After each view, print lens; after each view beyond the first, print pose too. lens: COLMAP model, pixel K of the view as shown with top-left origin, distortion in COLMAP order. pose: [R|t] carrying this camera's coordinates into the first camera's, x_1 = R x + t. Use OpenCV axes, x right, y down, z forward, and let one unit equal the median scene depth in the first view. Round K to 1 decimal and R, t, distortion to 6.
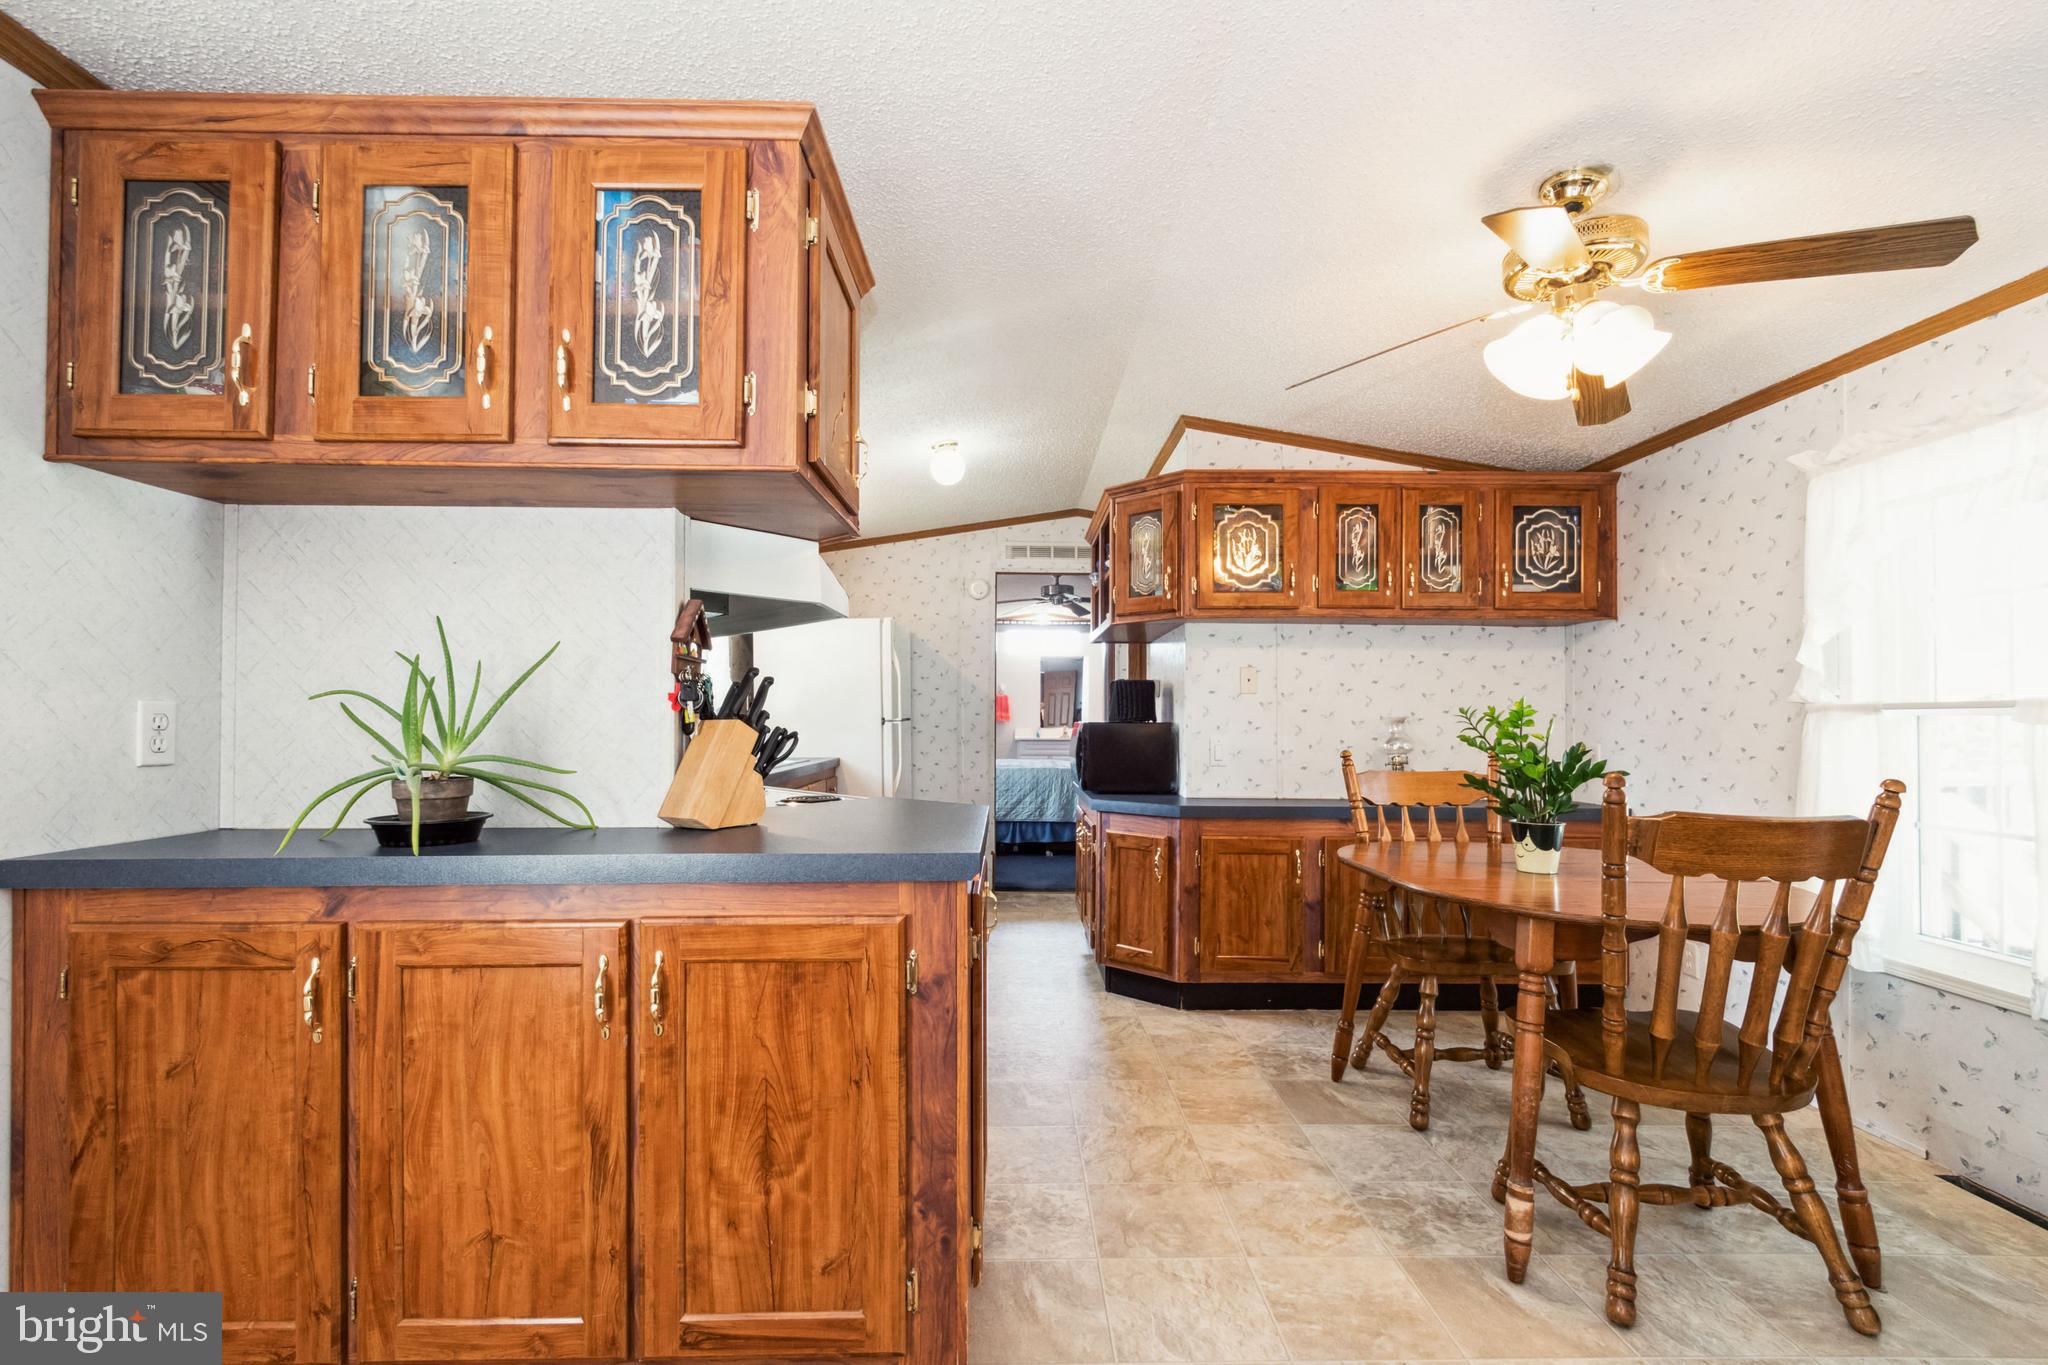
lens RADIAL K [[902.8, 0, 1026.0], [0, 902.8, 701.4], [0, 0, 1]] dist [0.001347, -0.000565]
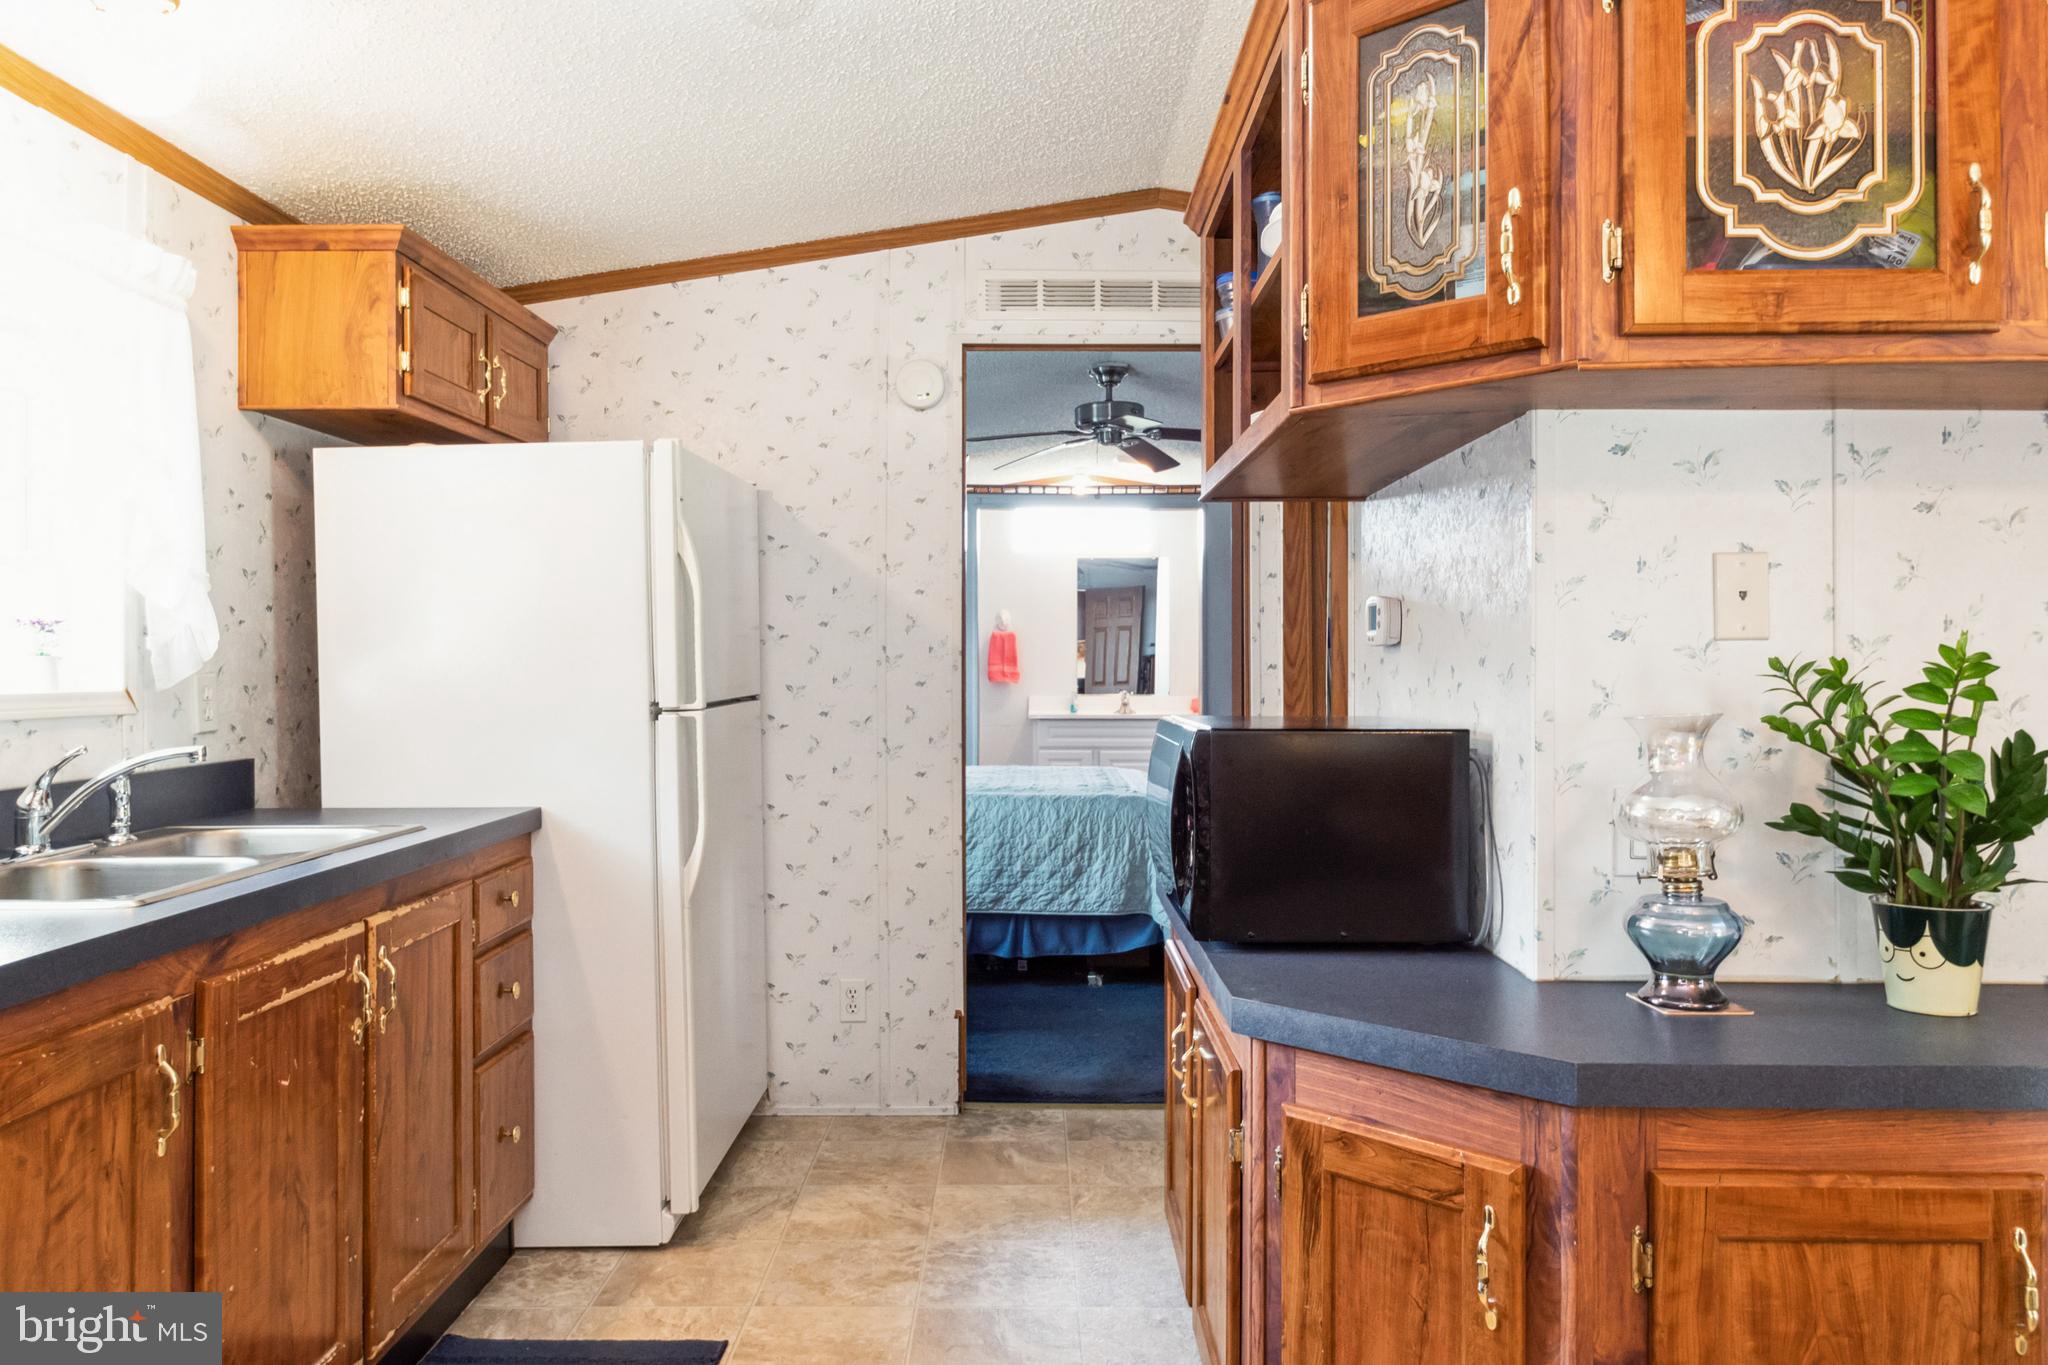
lens RADIAL K [[1420.4, 0, 1025.6], [0, 1420.4, 660.6], [0, 0, 1]] dist [0.000167, -0.001336]
pose [[0.999708, -0.005122, -0.023630, 0.017426], [0.005497, 0.999860, 0.015823, -0.011536], [0.023545, -0.015948, 0.999596, 0.573473]]
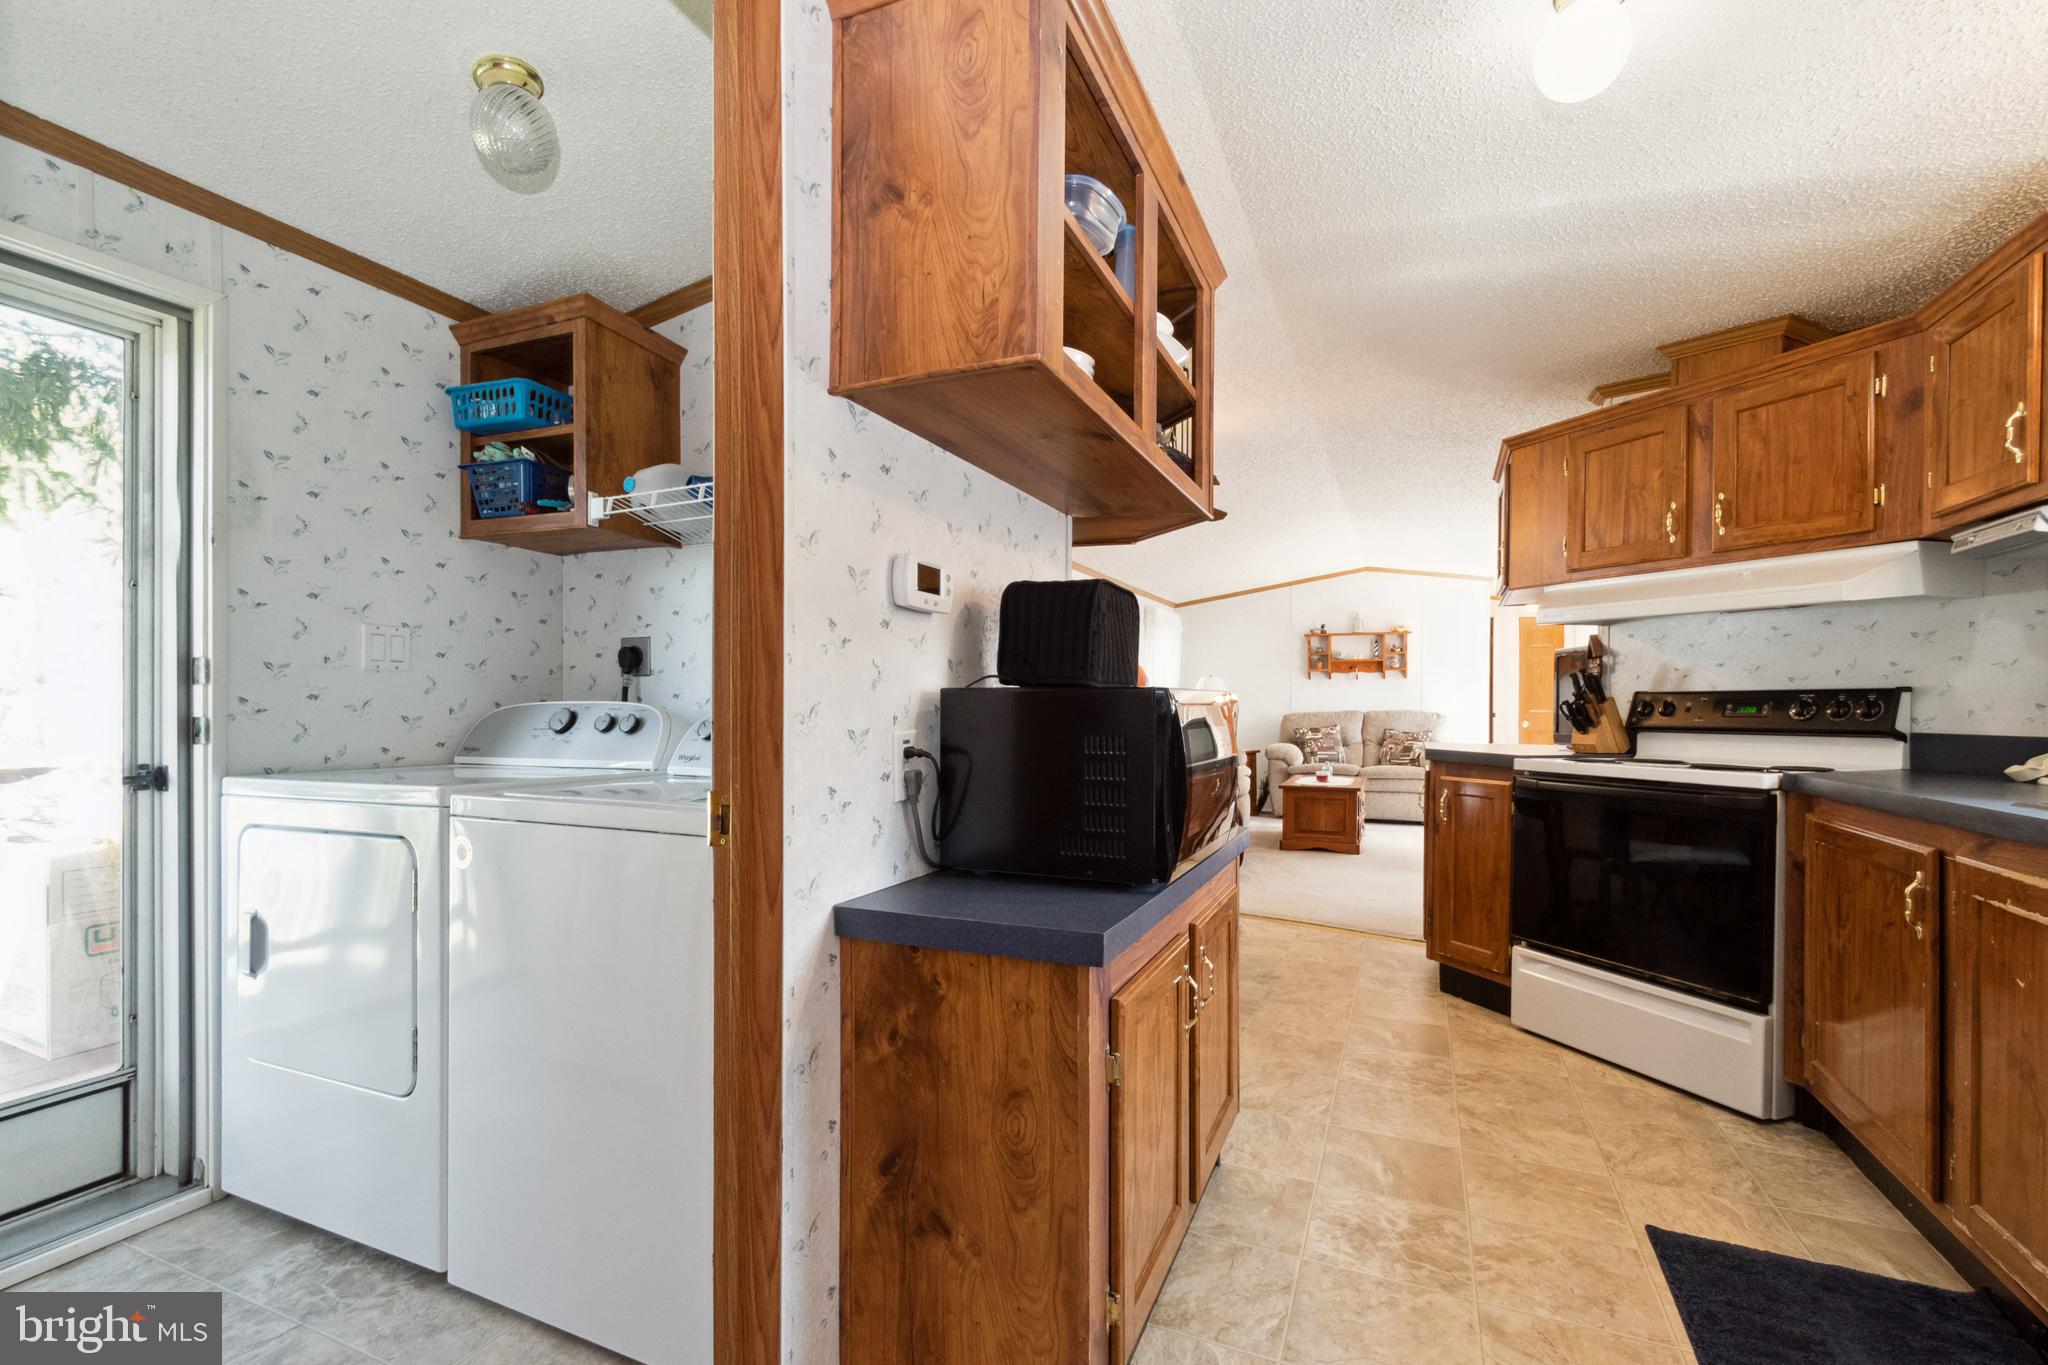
lens RADIAL K [[913.0, 0, 1005.2], [0, 913.0, 712.1], [0, 0, 1]] dist [-0.007750, -0.000830]
pose [[-0.902014, -0.010858, 0.431570, -0.038239], [-0.015668, 0.999848, -0.007591, 0.044768], [-0.431422, -0.013609, -0.902047, 1.712698]]
